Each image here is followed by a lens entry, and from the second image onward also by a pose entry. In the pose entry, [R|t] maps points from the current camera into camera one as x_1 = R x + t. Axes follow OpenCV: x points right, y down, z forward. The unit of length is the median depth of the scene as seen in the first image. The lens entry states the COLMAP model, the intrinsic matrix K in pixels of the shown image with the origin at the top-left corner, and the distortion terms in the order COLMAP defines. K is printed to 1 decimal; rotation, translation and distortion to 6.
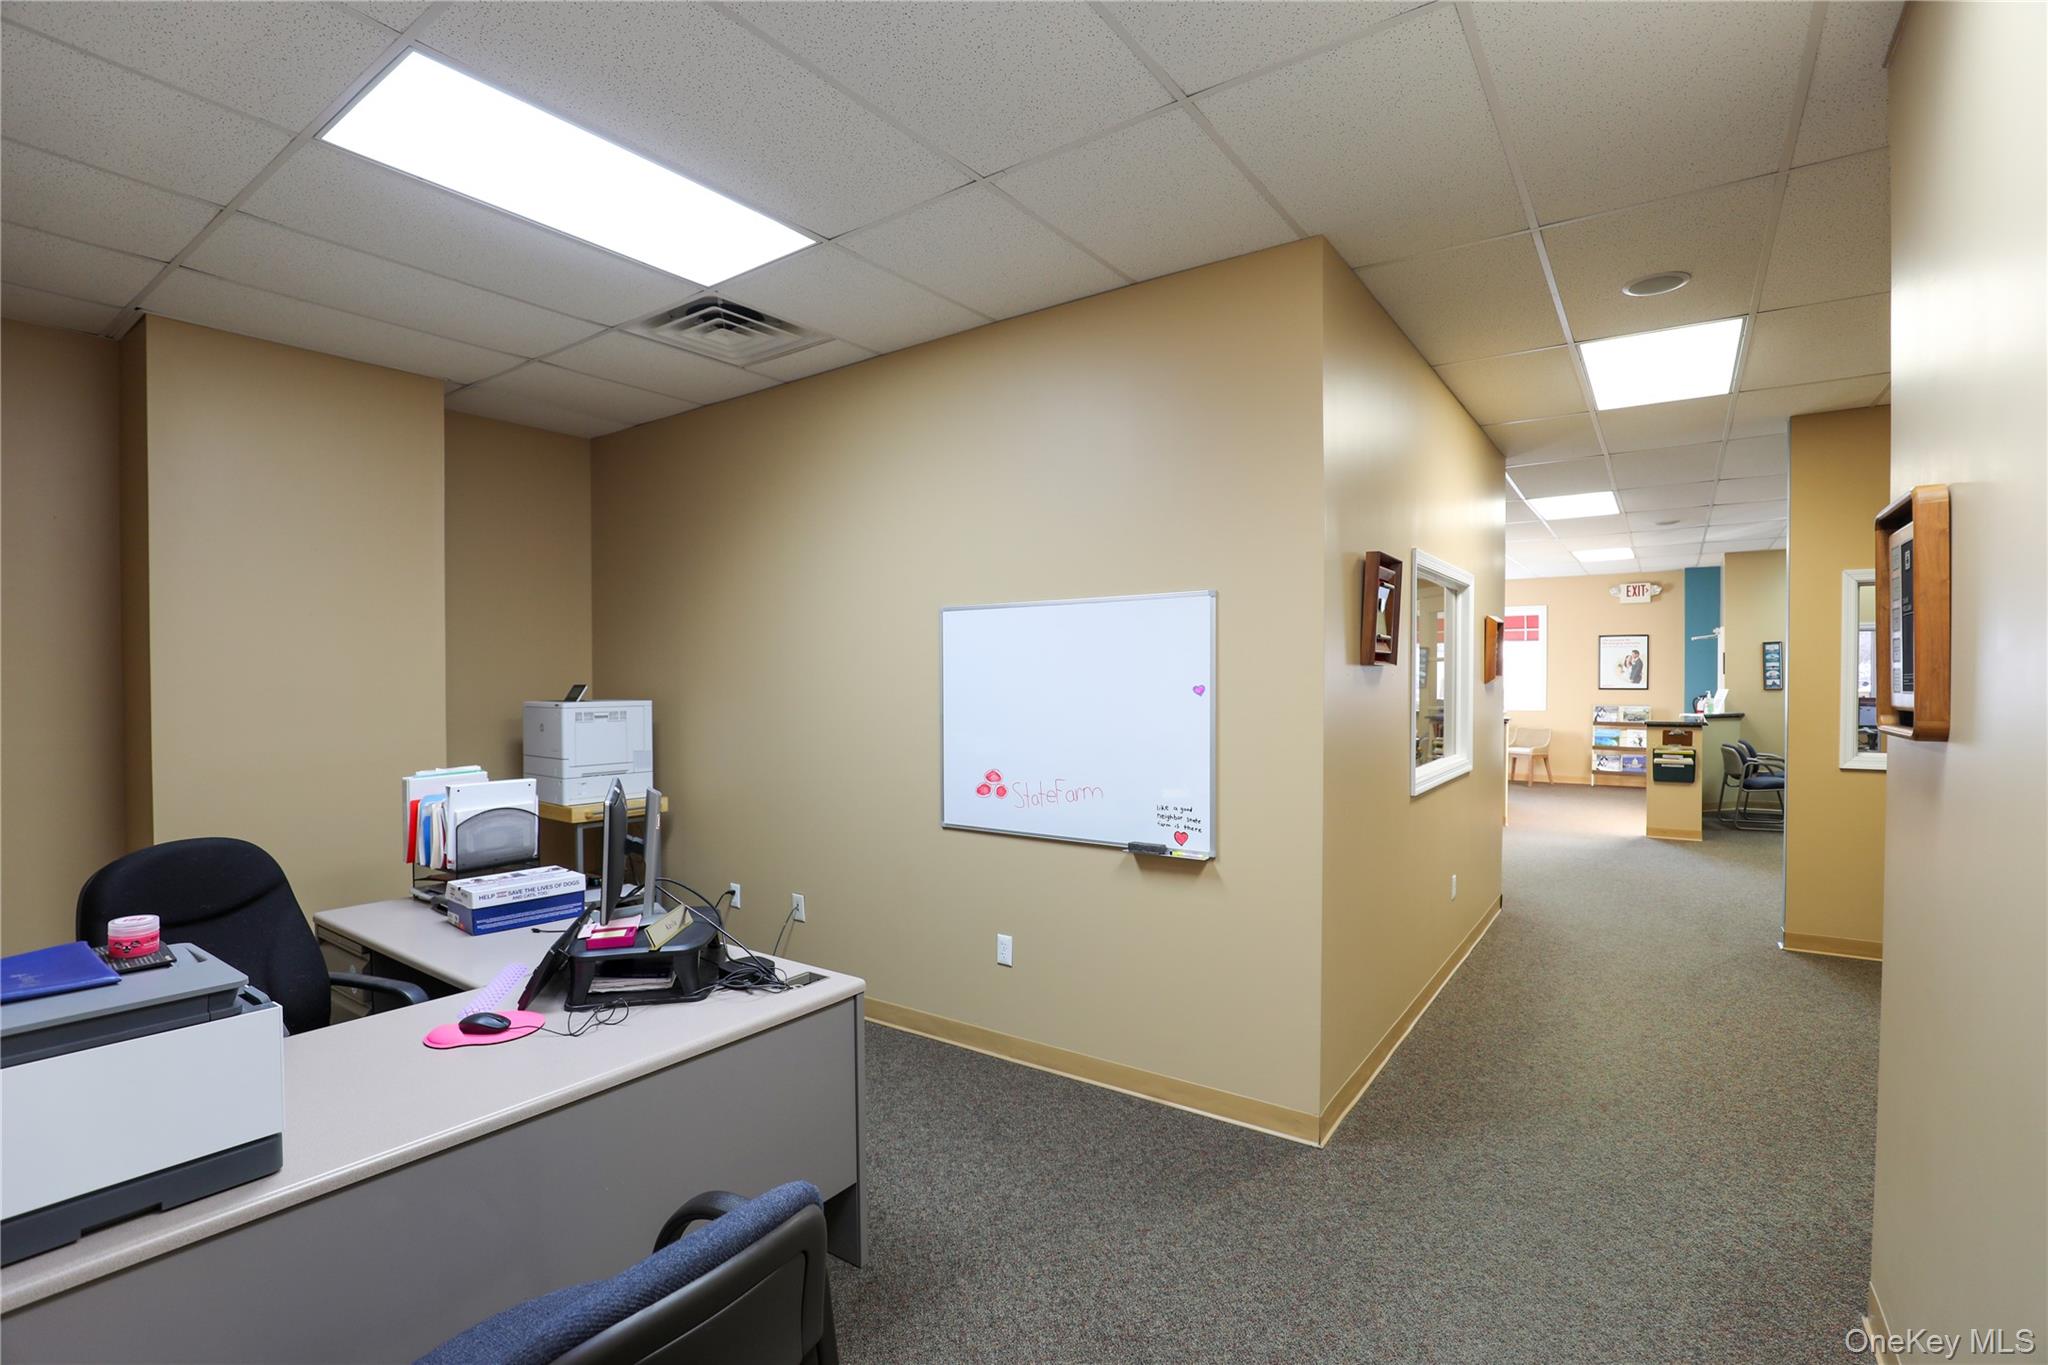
lens RADIAL K [[920.2, 0, 1012.6], [0, 920.2, 690.3], [0, 0, 1]] dist [-0.030403, 0.001215]
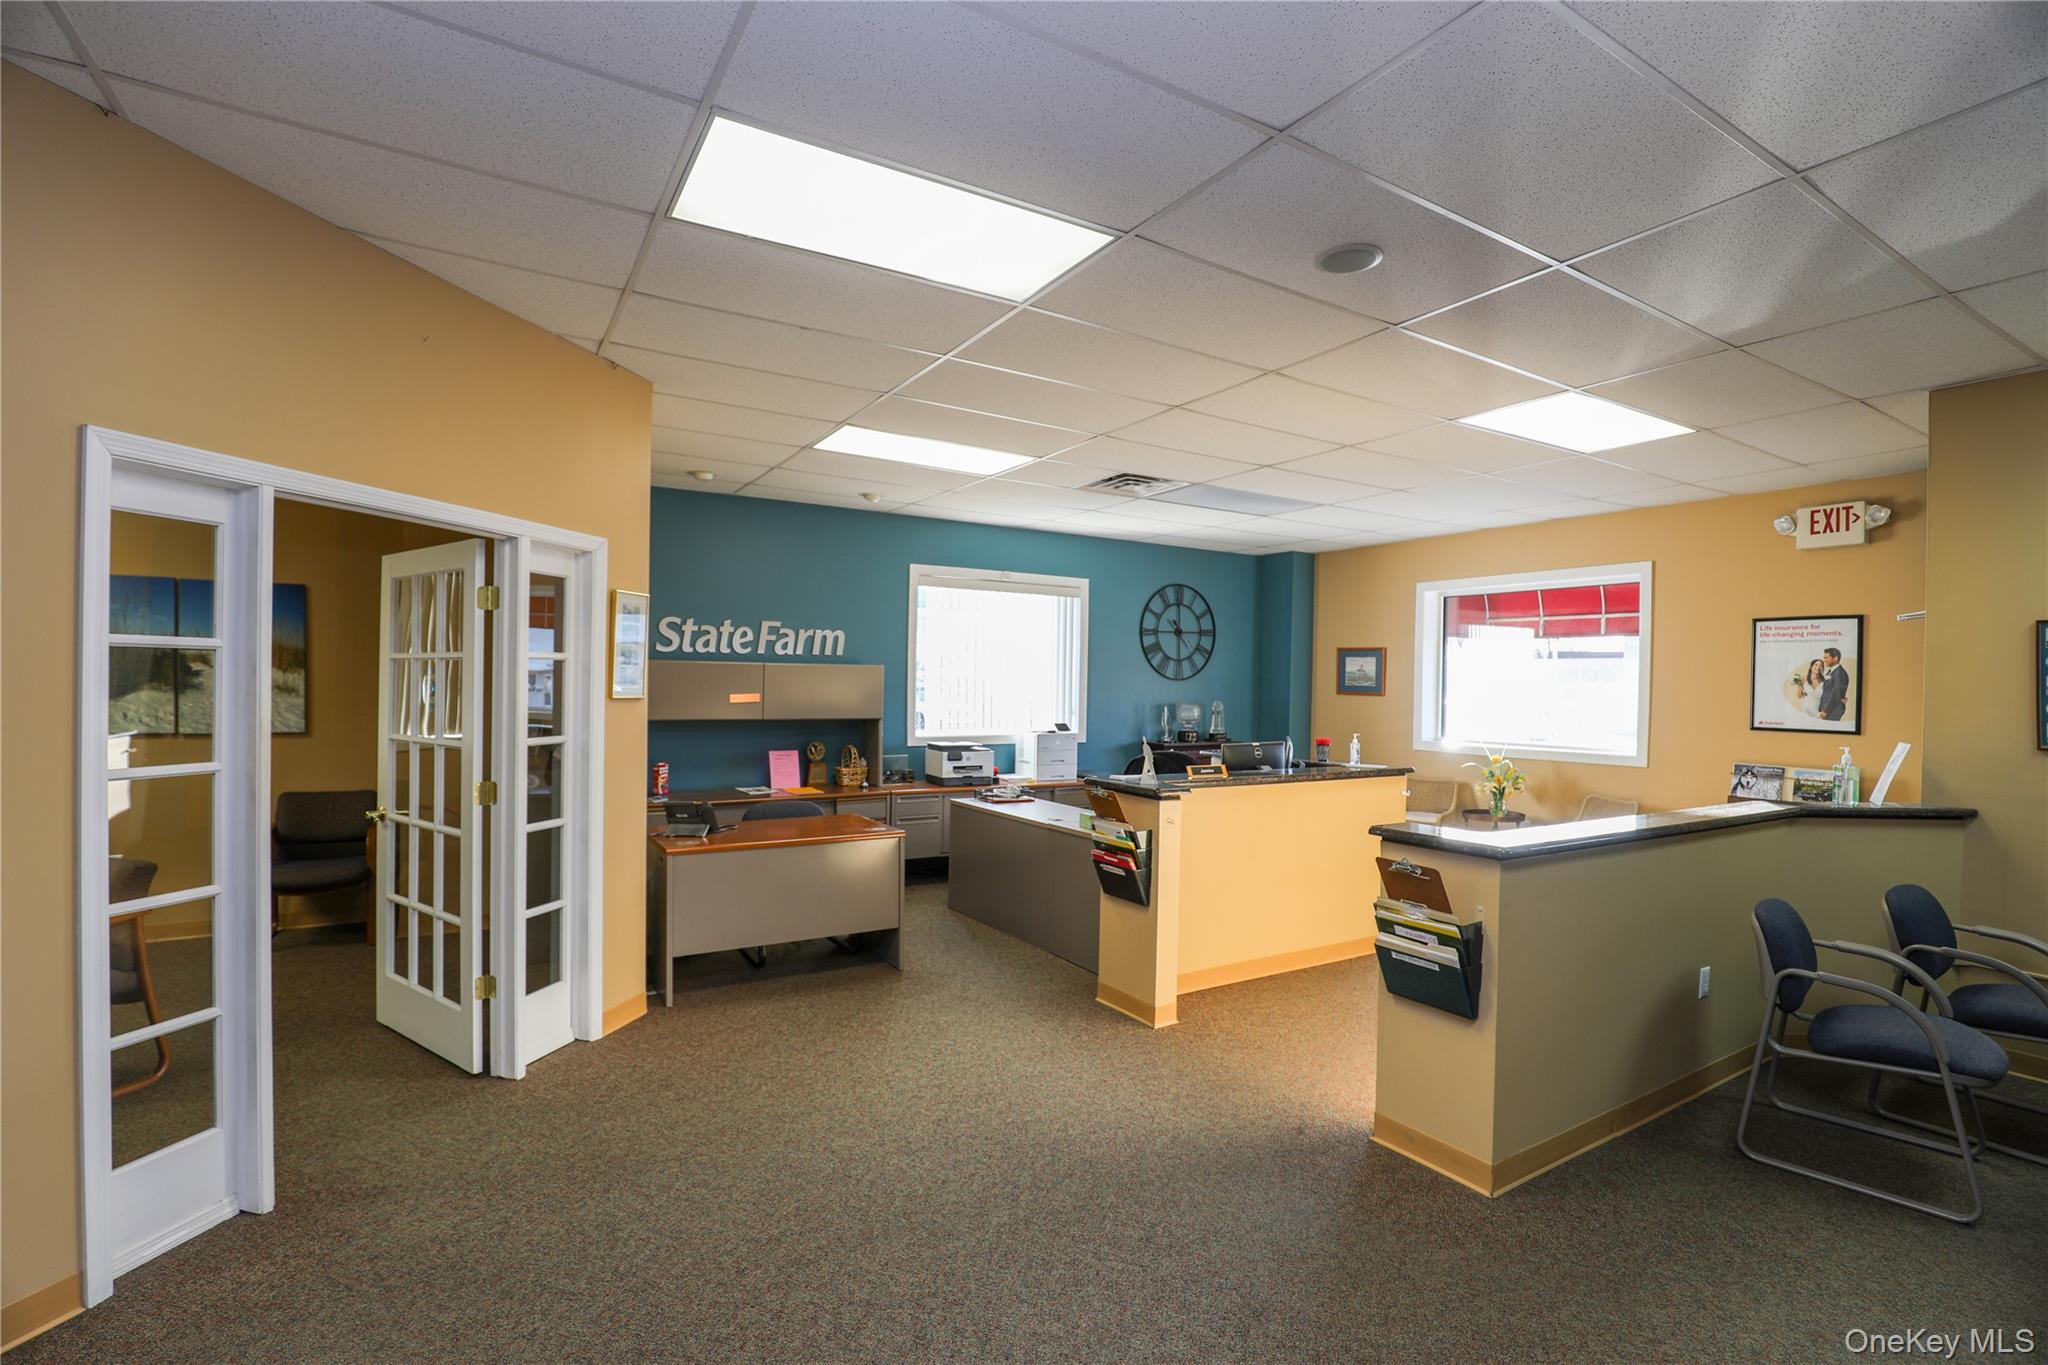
lens RADIAL K [[920.2, 0, 1012.6], [0, 920.2, 690.3], [0, 0, 1]] dist [-0.030403, 0.001215]
pose [[0.915124, 0.019088, -0.402721, 0.122342], [-0.022747, 0.999732, -0.004304, -0.002856], [0.402531, 0.013099, 0.915313, 0.102991]]
